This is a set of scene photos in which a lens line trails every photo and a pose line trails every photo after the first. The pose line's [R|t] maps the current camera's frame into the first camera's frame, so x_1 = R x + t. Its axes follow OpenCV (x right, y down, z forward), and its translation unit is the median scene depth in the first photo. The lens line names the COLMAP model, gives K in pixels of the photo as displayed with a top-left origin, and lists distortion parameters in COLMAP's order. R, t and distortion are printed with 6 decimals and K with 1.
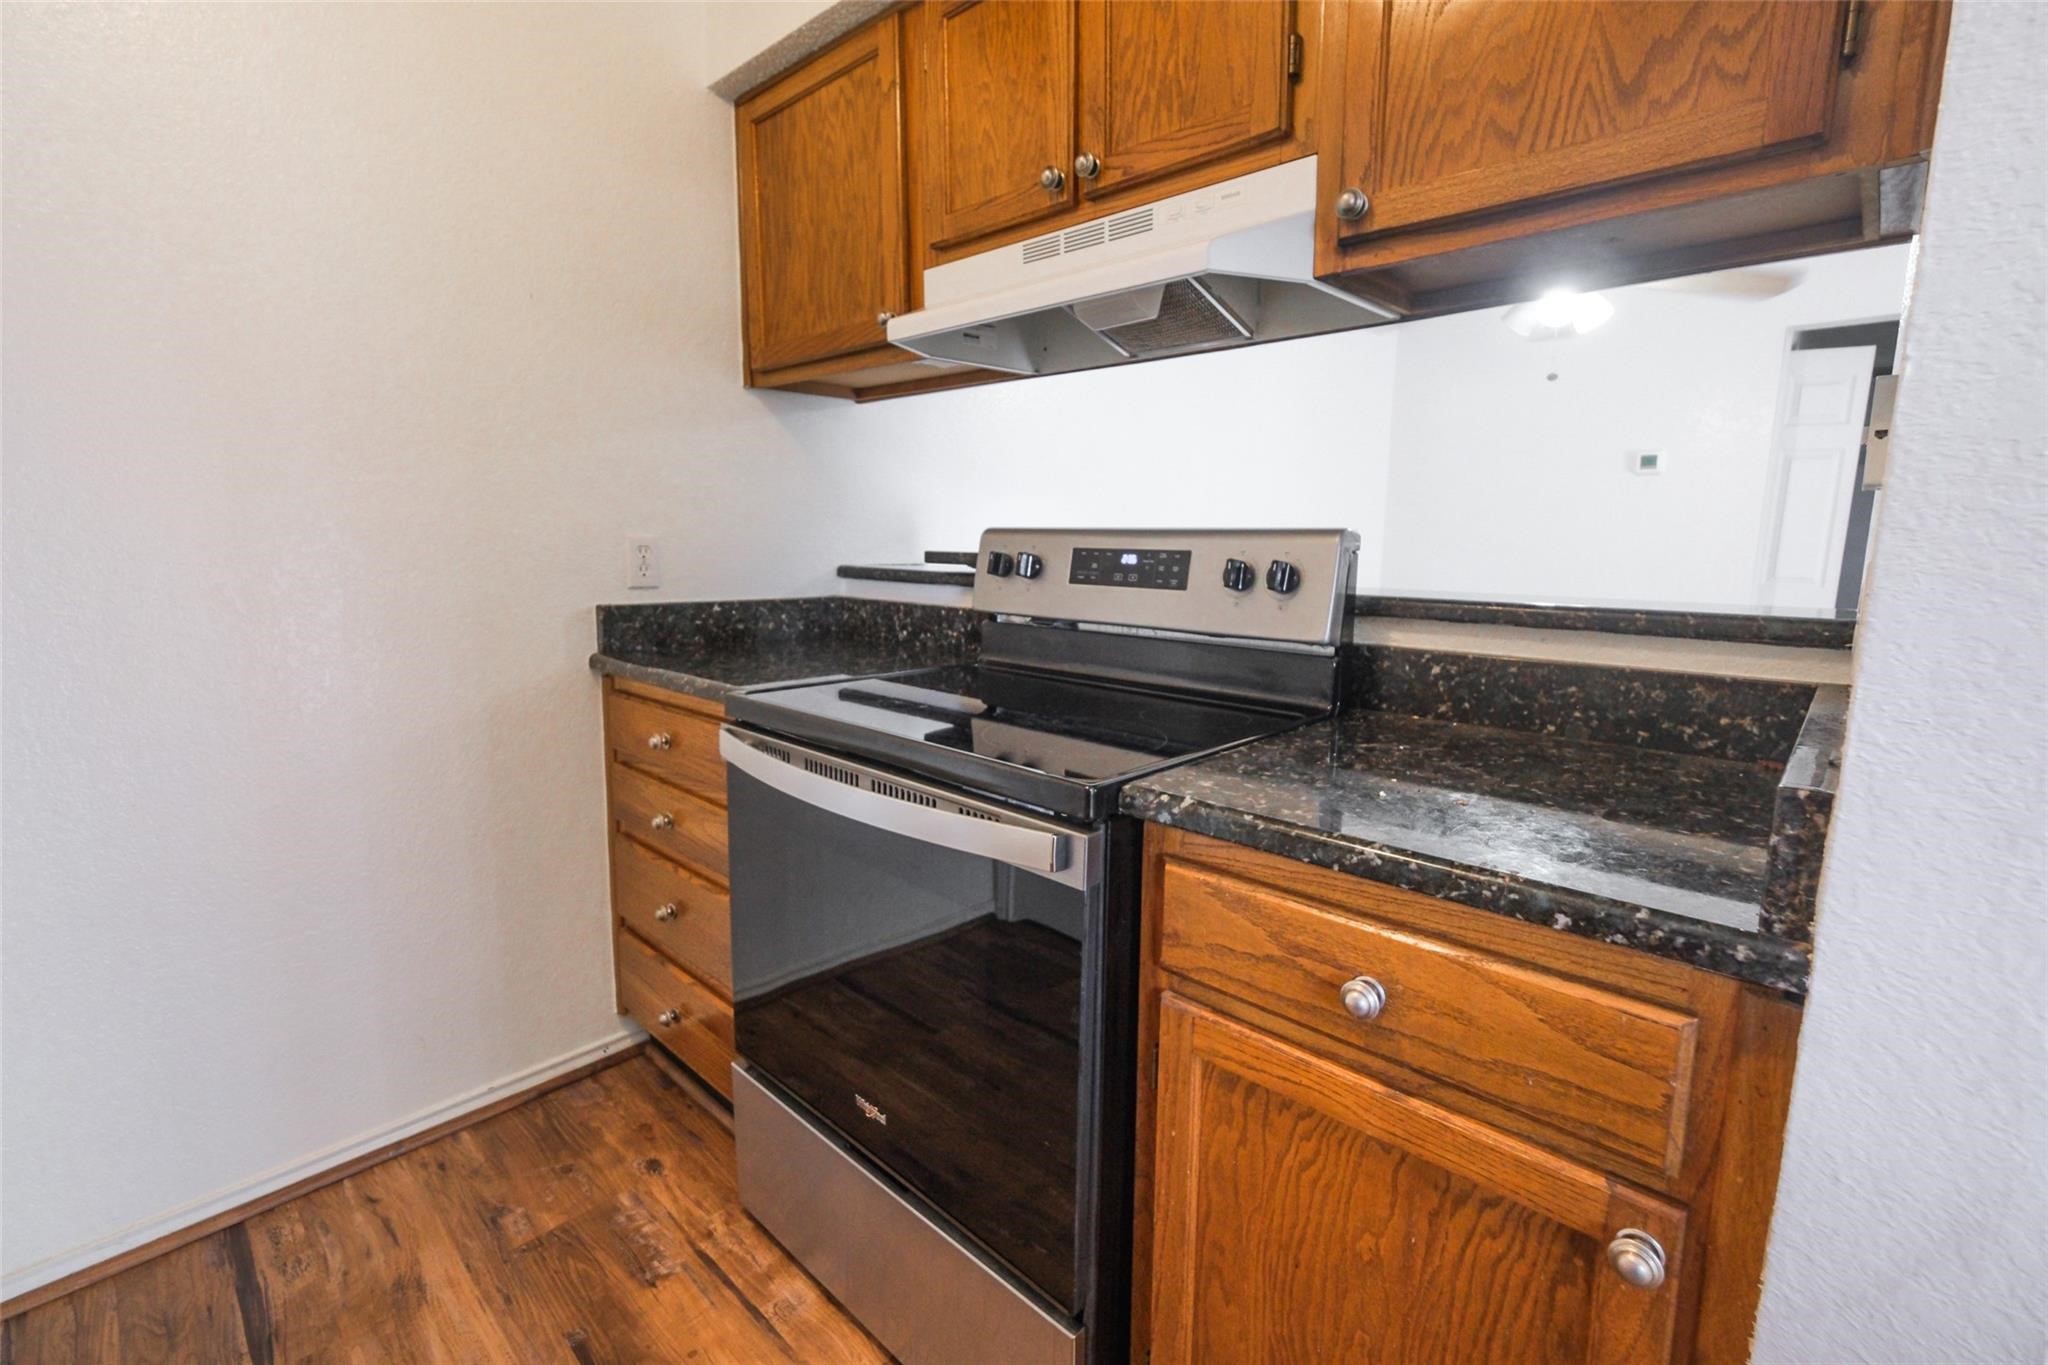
lens RADIAL K [[880.4, 0, 1017.8], [0, 880.4, 657.3], [0, 0, 1]] dist [-0.000540, -0.000194]
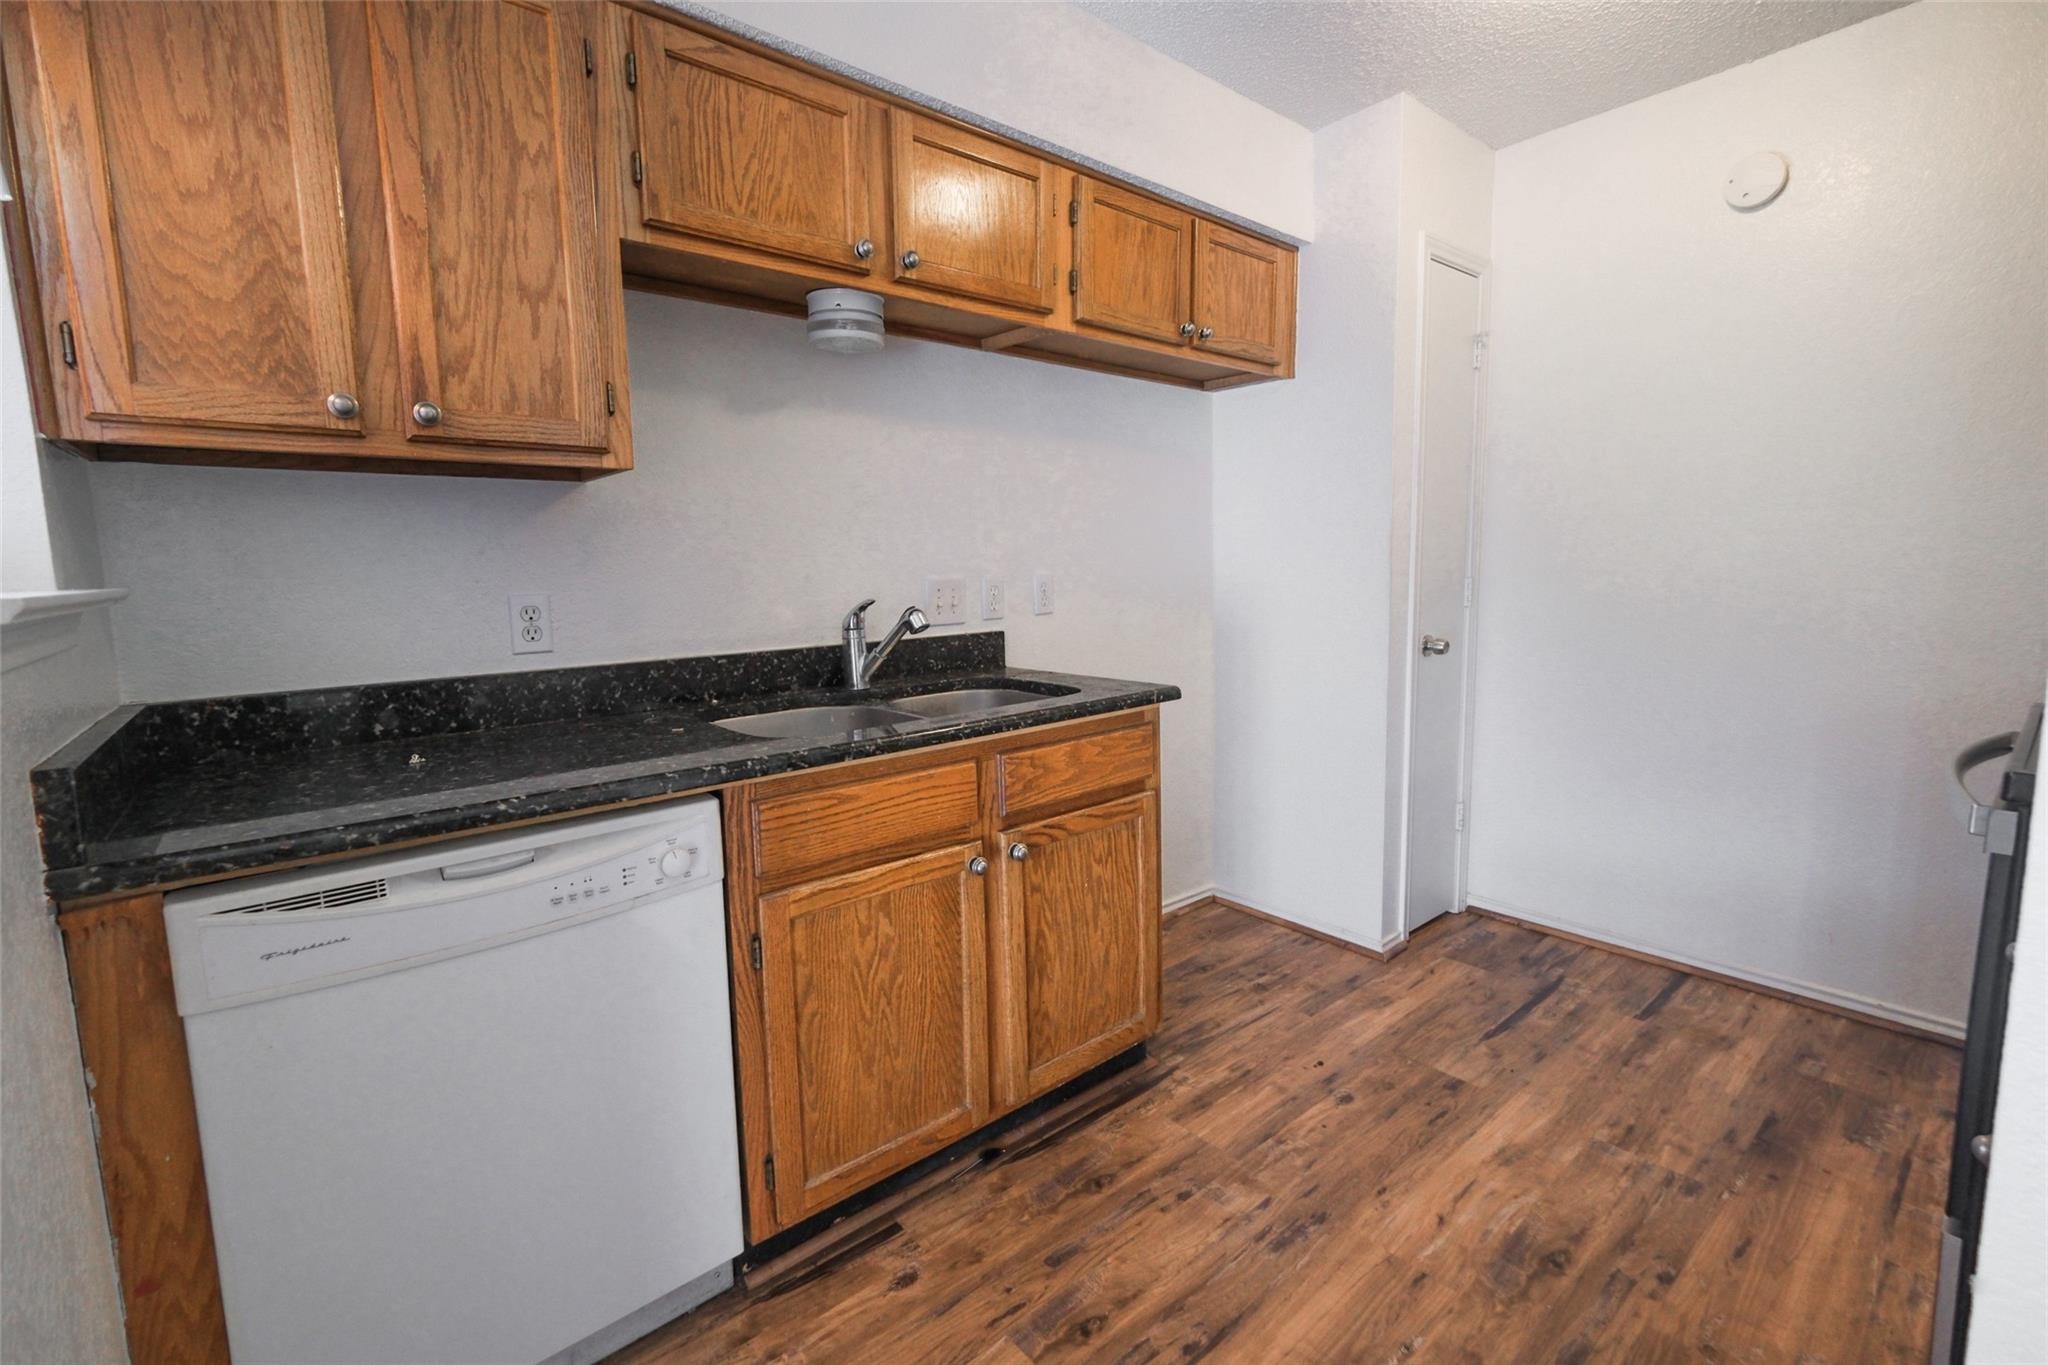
lens RADIAL K [[887.4, 0, 1028.0], [0, 887.4, 671.6], [0, 0, 1]] dist [0.000148, -0.000247]
pose [[-0.121321, 0.113392, -0.986115, 0.838156], [-0.120998, 0.984356, 0.128076, 0.010289], [0.985211, 0.134856, -0.105703, -0.135834]]
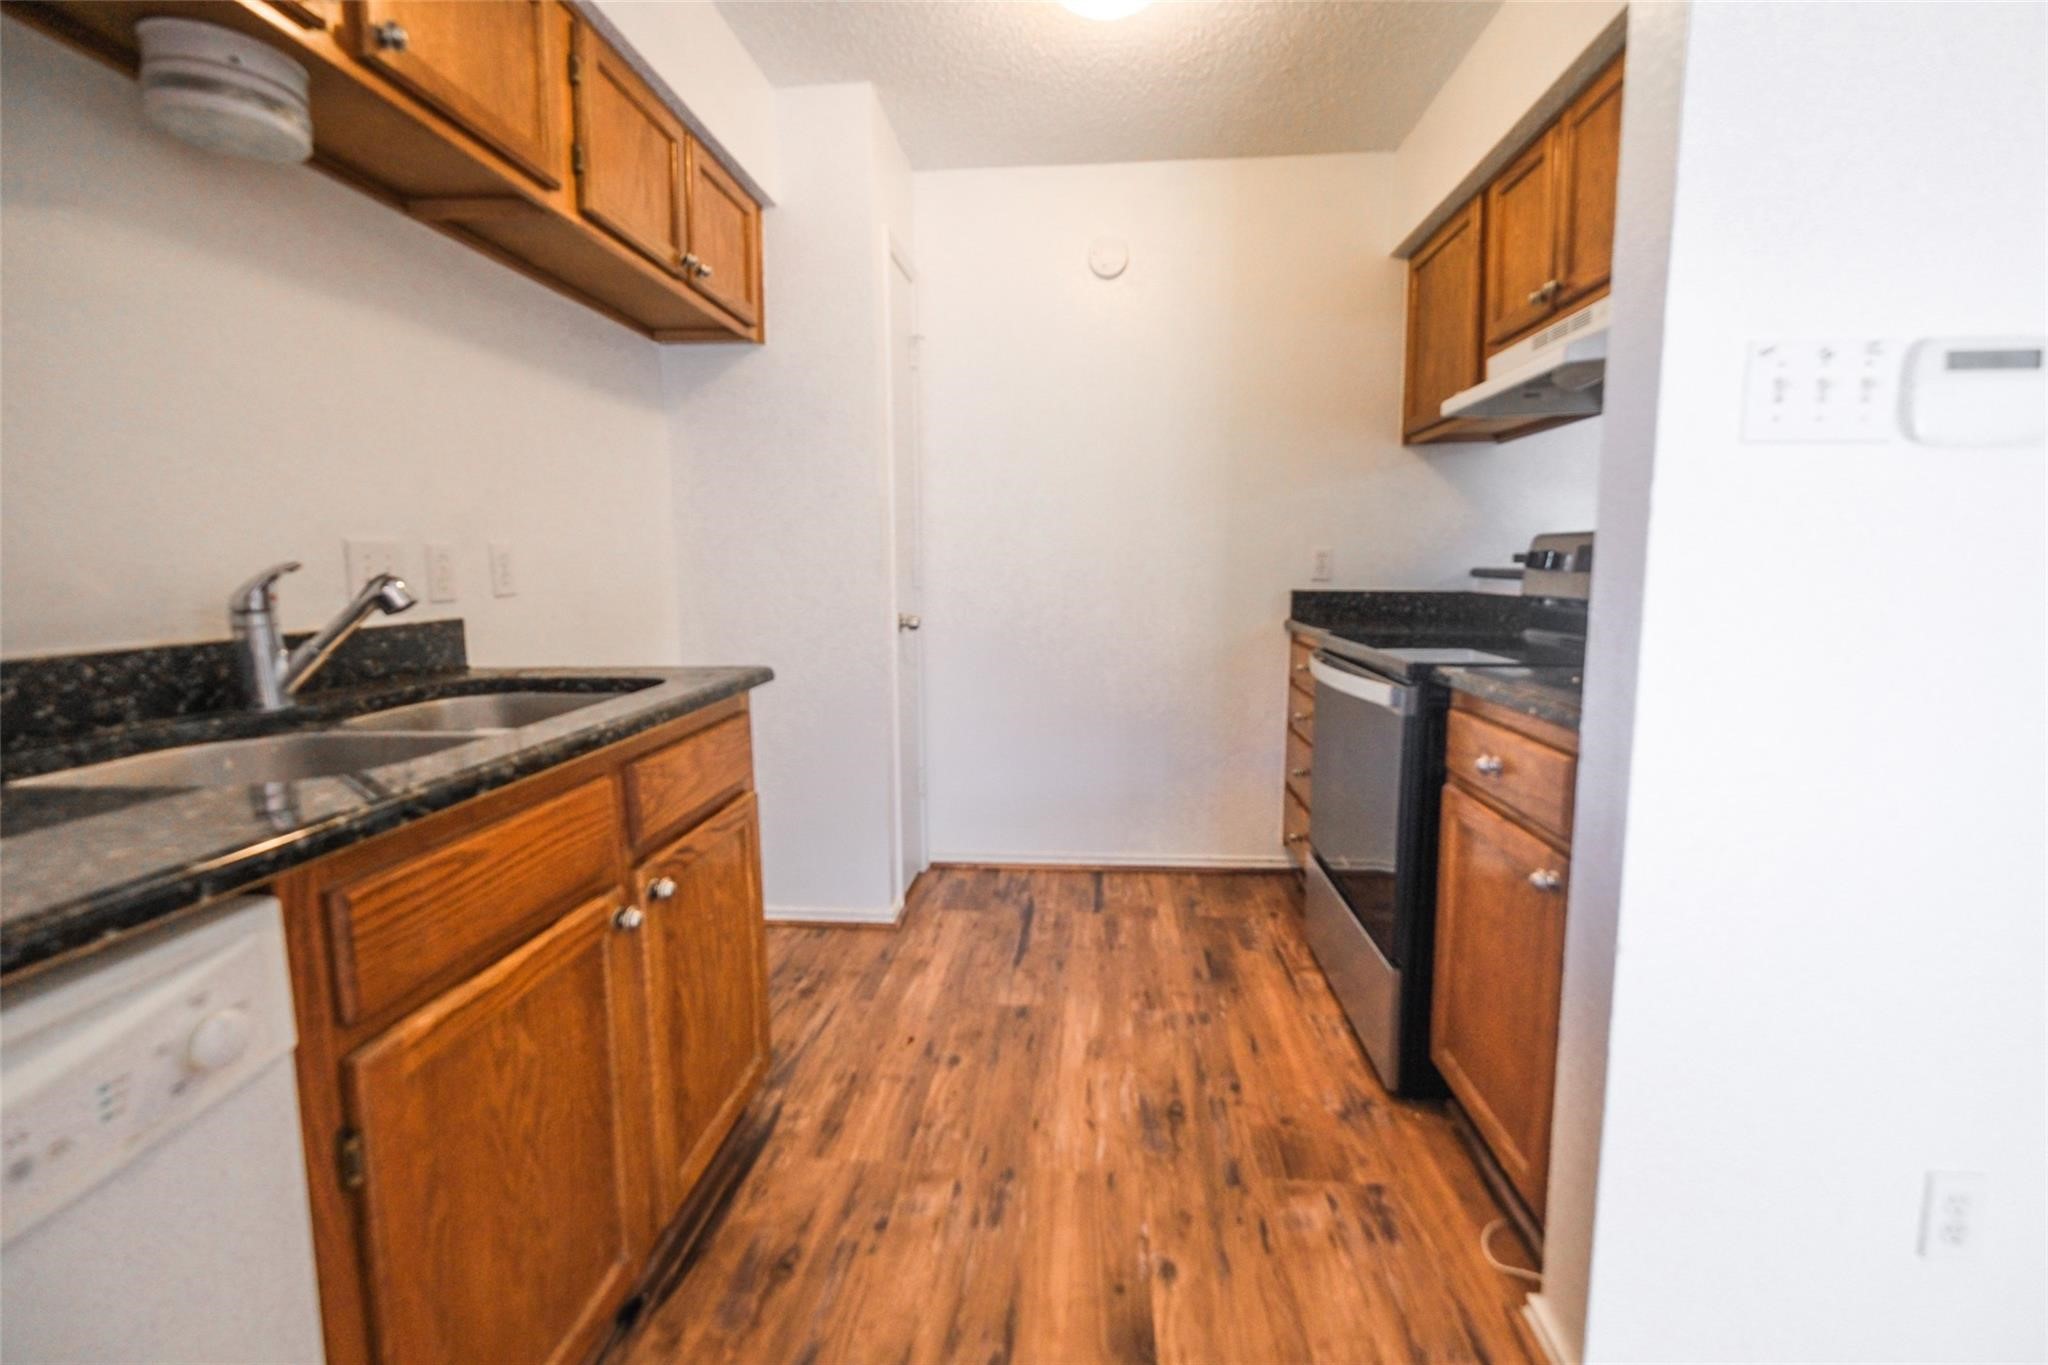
lens RADIAL K [[887.4, 0, 1028.0], [0, 887.4, 671.6], [0, 0, 1]] dist [0.000148, -0.000247]
pose [[0.618483, 0.082258, -0.781481, 0.625942], [-0.097104, 0.994884, 0.027870, 0.111767], [0.779775, 0.058648, 0.623307, -0.492011]]
